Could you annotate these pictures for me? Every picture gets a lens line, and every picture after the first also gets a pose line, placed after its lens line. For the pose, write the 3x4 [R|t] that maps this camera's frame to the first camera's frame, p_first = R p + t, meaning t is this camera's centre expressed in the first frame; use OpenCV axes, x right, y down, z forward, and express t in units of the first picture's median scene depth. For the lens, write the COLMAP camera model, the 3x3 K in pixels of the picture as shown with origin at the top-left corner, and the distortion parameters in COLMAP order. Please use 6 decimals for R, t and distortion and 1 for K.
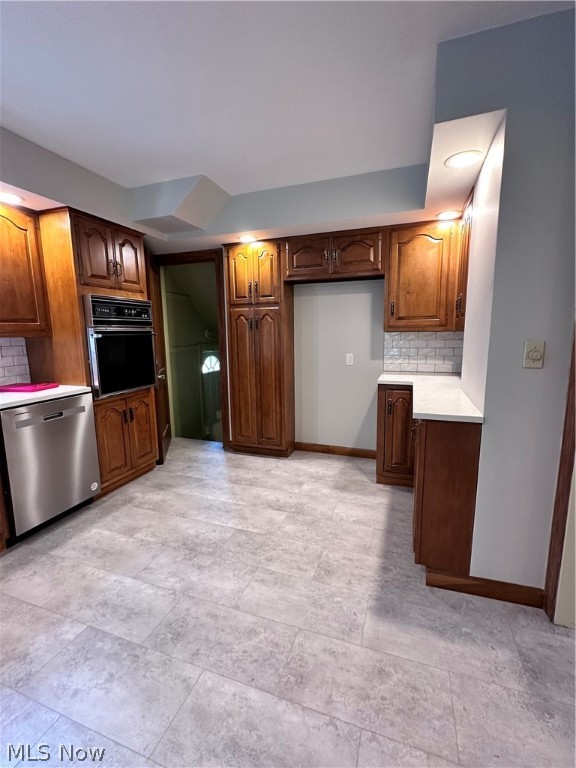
lens RADIAL K [[336.7, 0, 288.0], [0, 336.7, 384.0], [0, 0, 1]] dist [-0.001708, 0.000252]
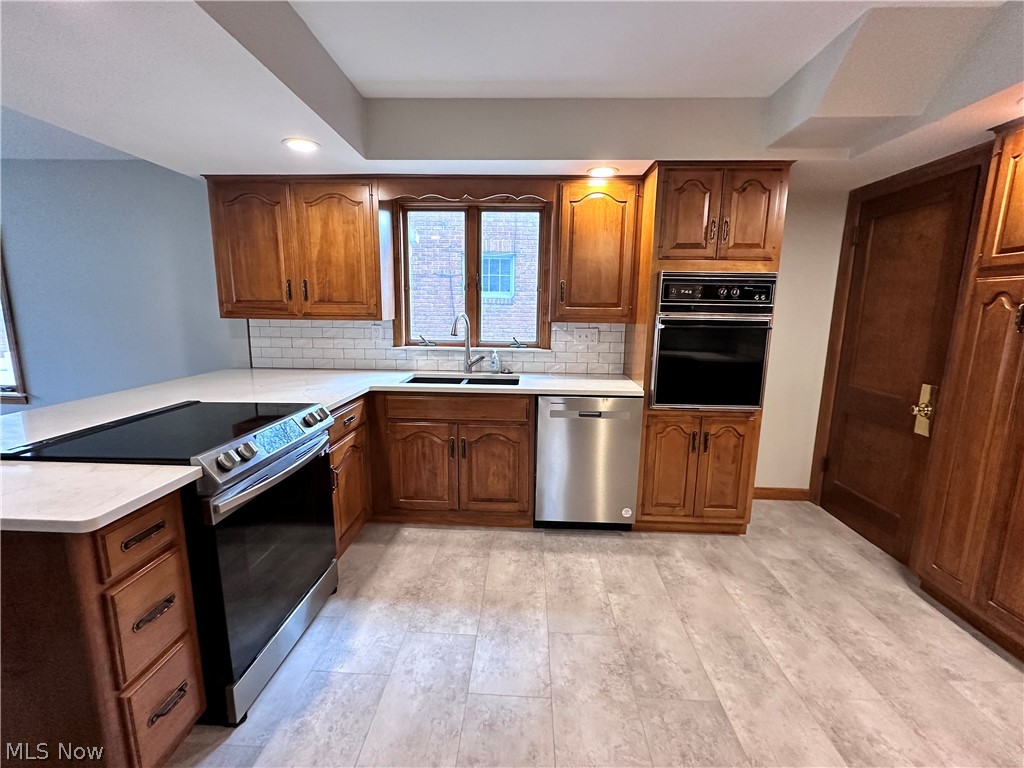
lens RADIAL K [[455.7, 0, 513.7], [0, 455.7, 384.5], [0, 0, 1]] dist [-0.000218, -0.000130]
pose [[0.298681, 0.179576, -0.937306, 0.307453], [-0.166004, 0.976941, 0.134271, -0.094941], [0.939804, 0.115492, 0.321604, 0.365221]]
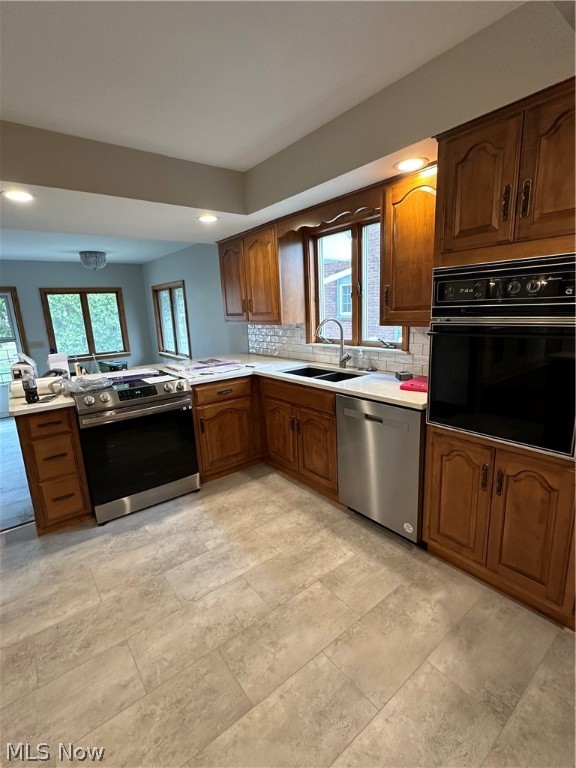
lens RADIAL K [[361.8, 0, 288.0], [0, 361.8, 384.0], [0, 0, 1]] dist [-0.002991, 0.000811]
pose [[-0.538304, 0.214507, -0.814994, 0.170630], [-0.079454, 0.949839, 0.302478, -0.233522], [0.838997, 0.227579, -0.494259, 1.108019]]
